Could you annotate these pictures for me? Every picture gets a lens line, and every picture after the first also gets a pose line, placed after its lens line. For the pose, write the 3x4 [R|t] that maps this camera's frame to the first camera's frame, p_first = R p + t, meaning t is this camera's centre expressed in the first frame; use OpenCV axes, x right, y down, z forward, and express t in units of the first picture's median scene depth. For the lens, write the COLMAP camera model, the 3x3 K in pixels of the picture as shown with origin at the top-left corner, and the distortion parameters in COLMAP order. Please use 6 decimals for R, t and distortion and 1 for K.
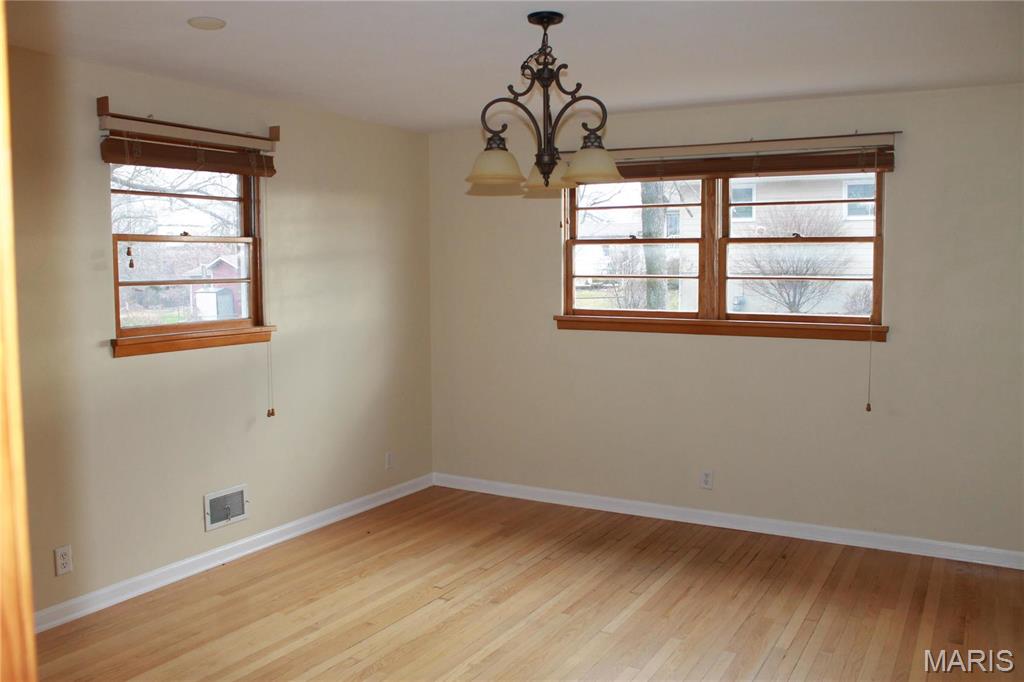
lens RADIAL K [[872.8, 0, 501.1], [0, 872.8, 336.7], [0, 0, 1]] dist [-0.159301, 0.144737]
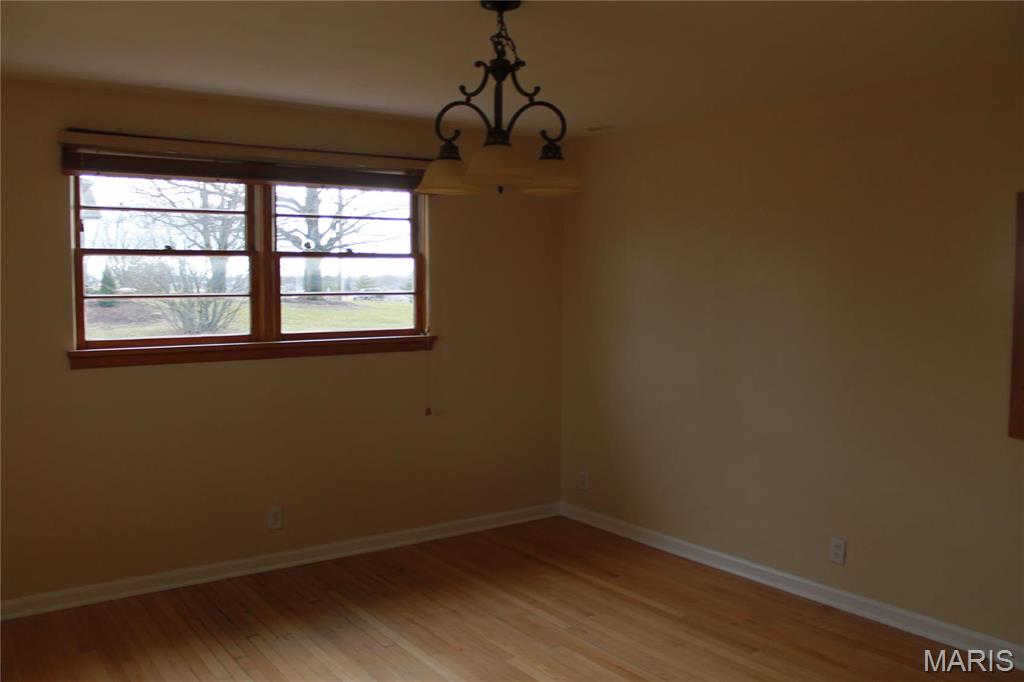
lens RADIAL K [[872.8, 0, 513.7], [0, 872.8, 342.9], [0, 0, 1]] dist [-0.159301, 0.144737]
pose [[0.395165, -0.062142, 0.916506, -0.532307], [0.069012, 0.996898, 0.037838, -0.038784], [-0.916014, 0.048298, 0.398228, 0.454931]]
